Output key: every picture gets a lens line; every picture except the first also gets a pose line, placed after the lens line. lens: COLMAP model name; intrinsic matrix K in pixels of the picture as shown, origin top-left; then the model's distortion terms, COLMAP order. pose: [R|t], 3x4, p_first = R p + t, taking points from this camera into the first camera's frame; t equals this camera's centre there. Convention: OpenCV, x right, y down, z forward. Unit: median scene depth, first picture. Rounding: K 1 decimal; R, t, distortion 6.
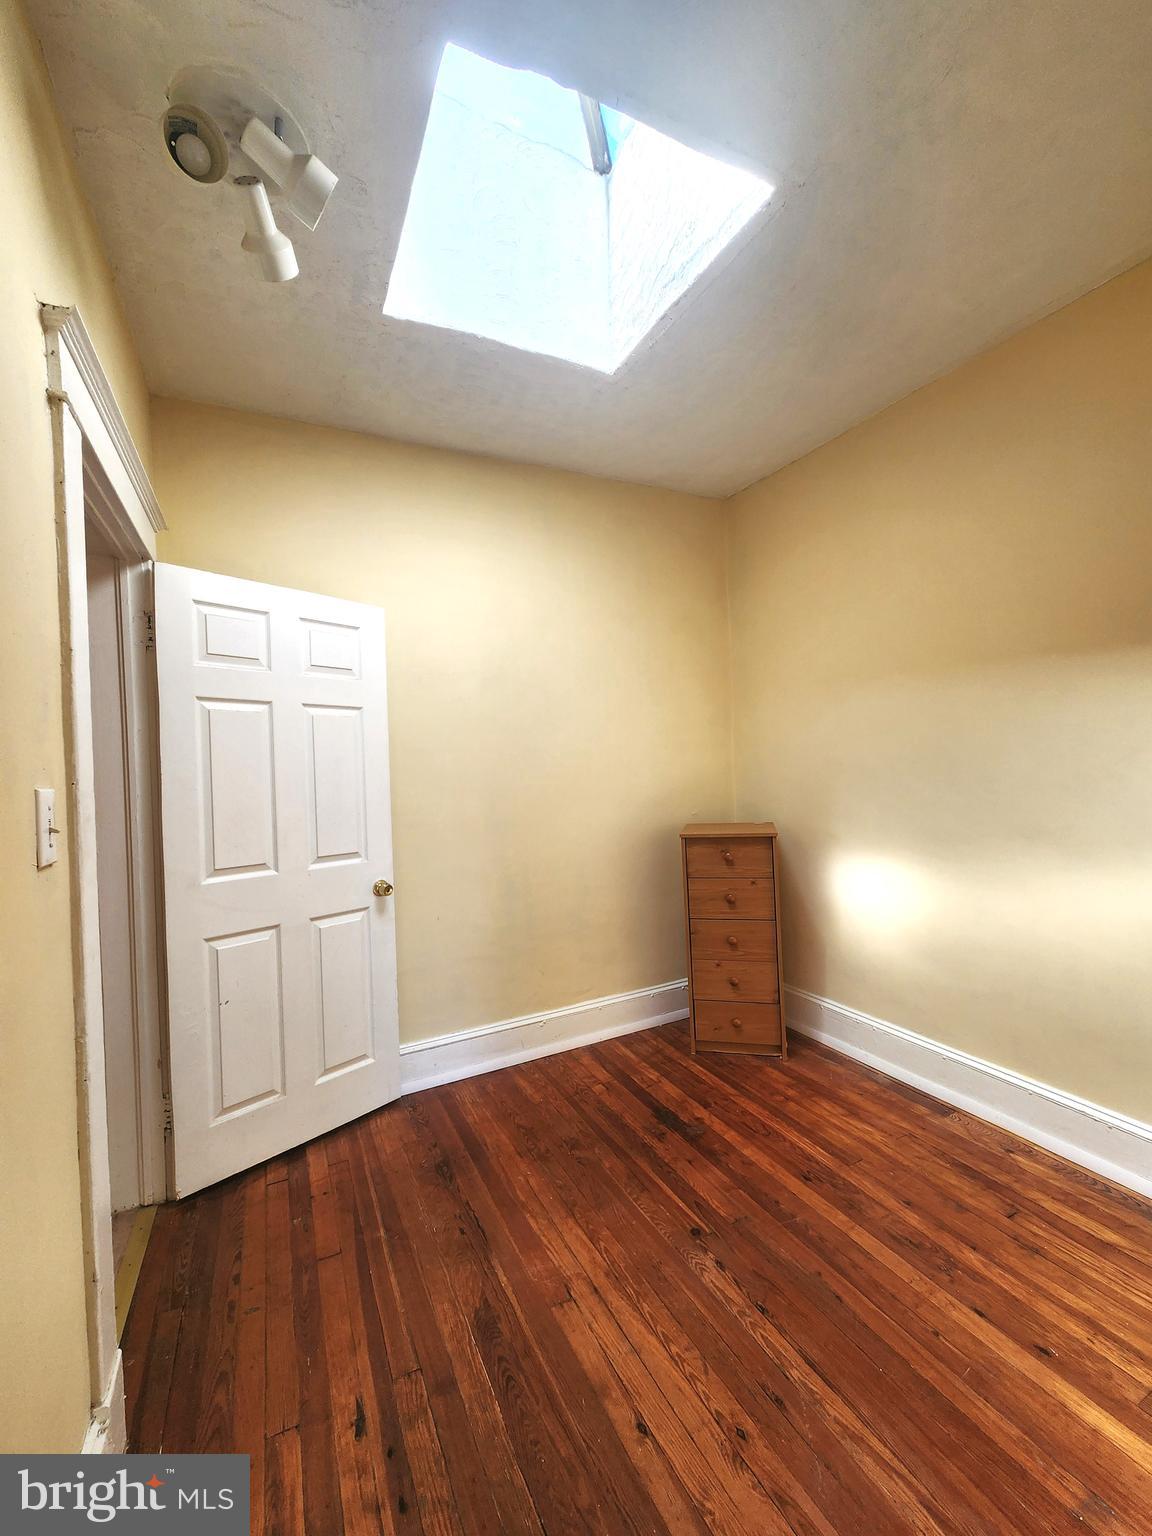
lens RADIAL K [[625.6, 0, 569.6], [0, 625.6, 777.7], [0, 0, 1]] dist [-0.004479, 0.000246]
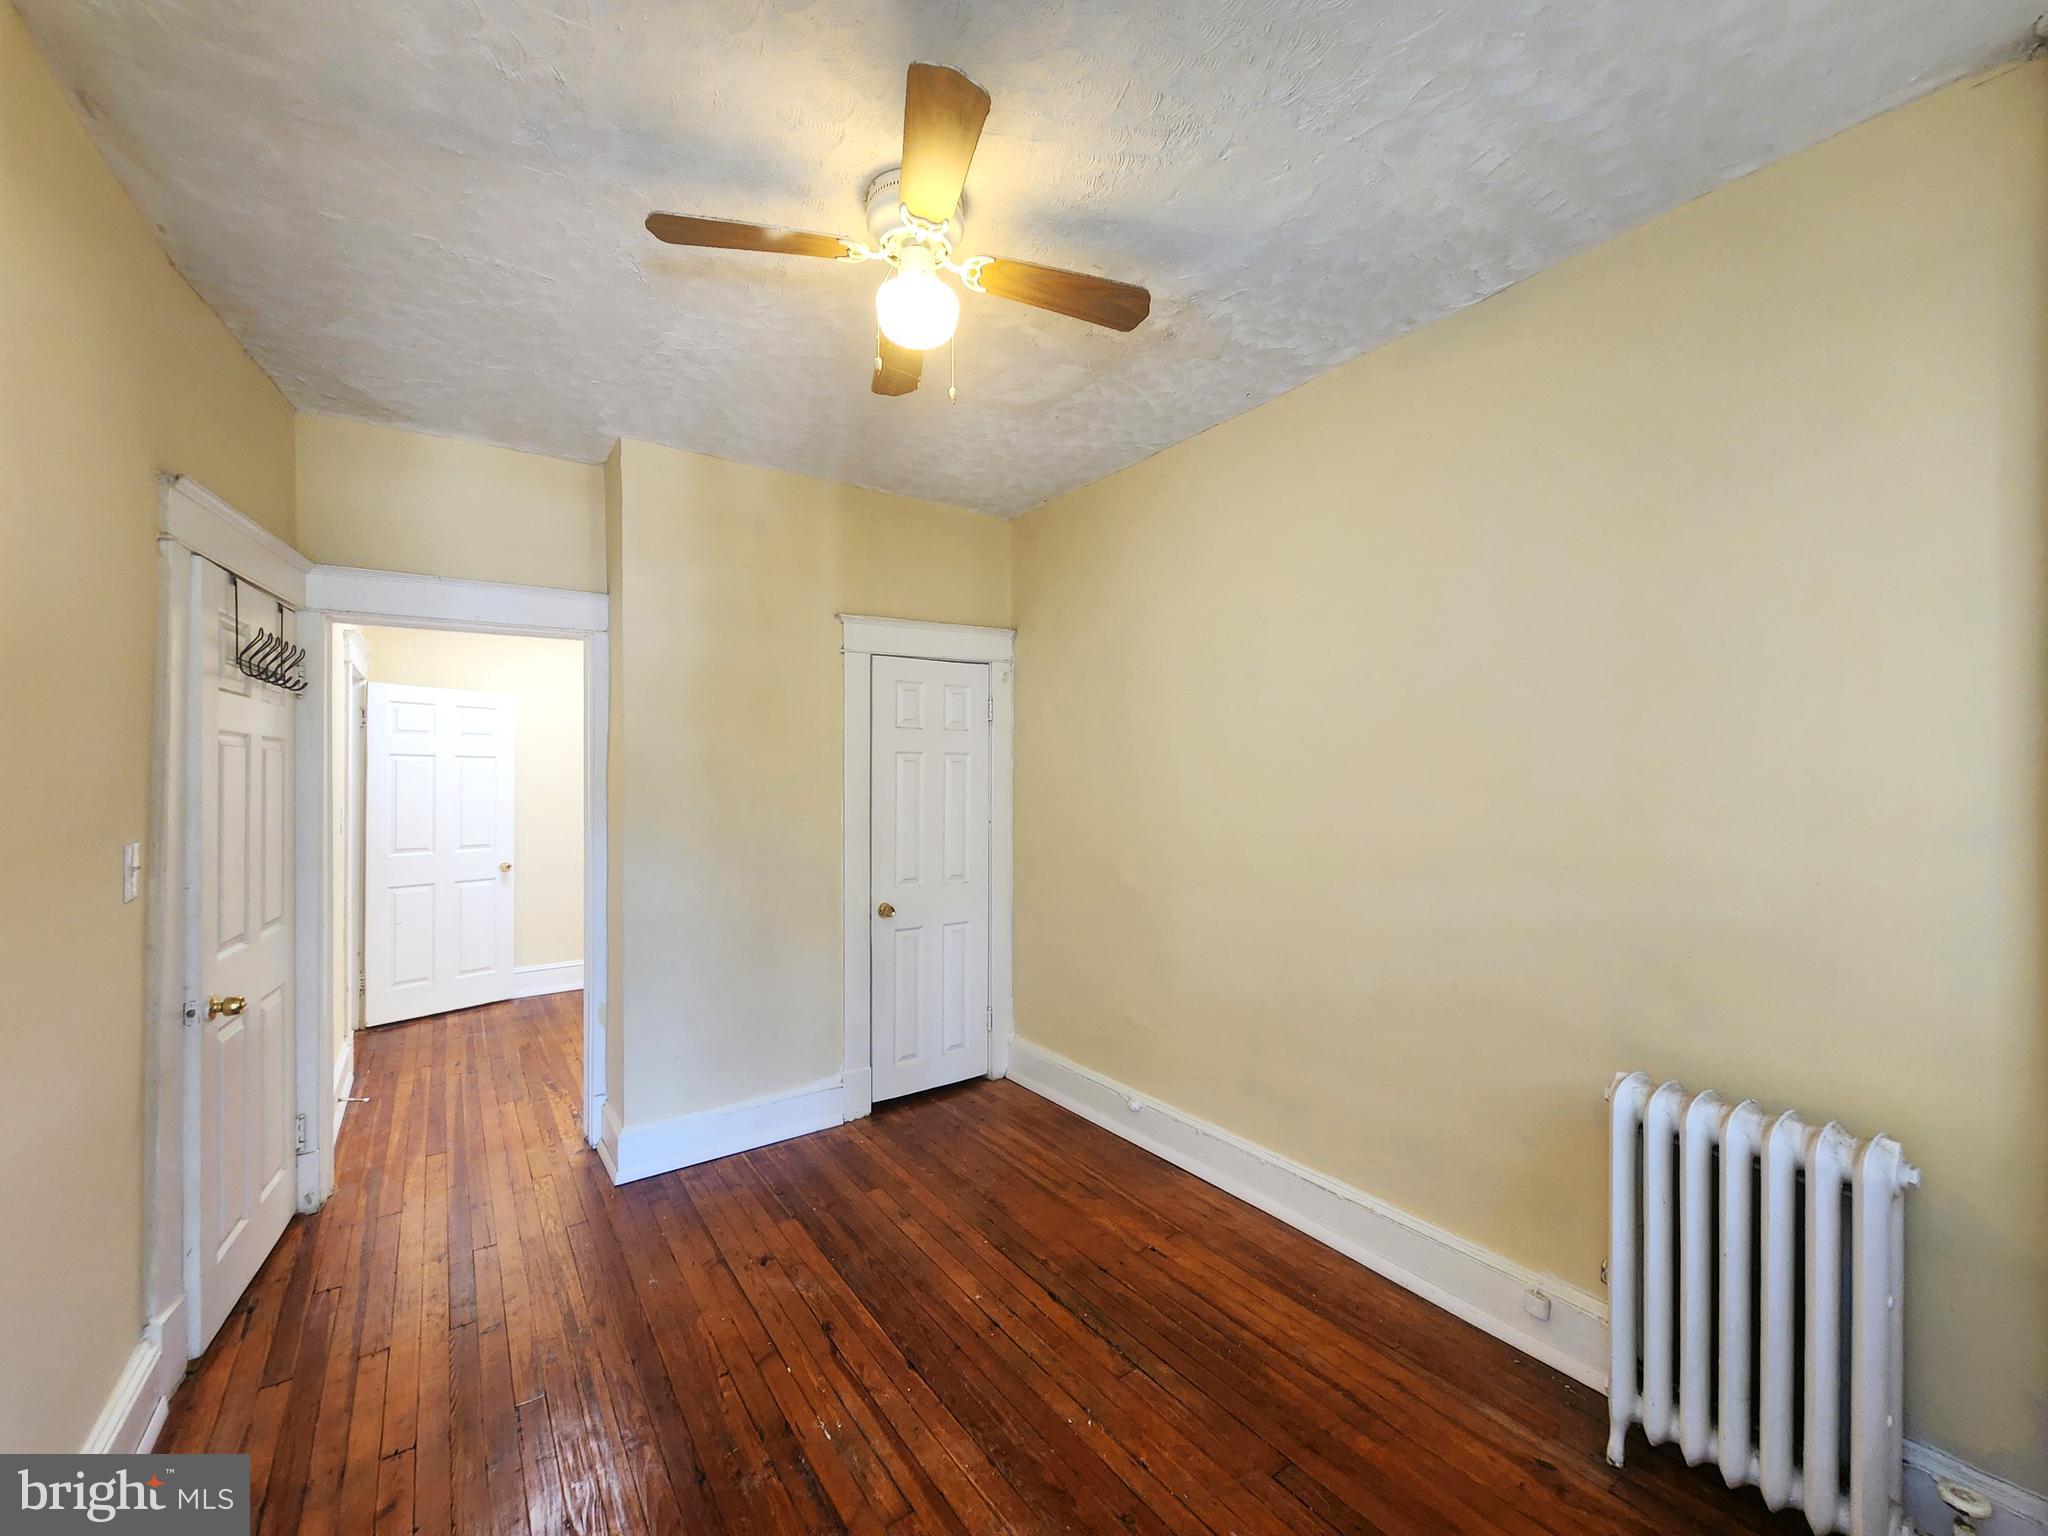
lens RADIAL K [[834.1, 0, 1033.3], [0, 834.1, 773.0], [0, 0, 1]] dist [-0.004479, 0.000246]
pose [[0.985930, 0.030398, 0.164369, 0.881659], [-0.027134, 0.999388, -0.022068, -0.072920], [-0.164939, 0.017298, 0.986152, -1.750151]]
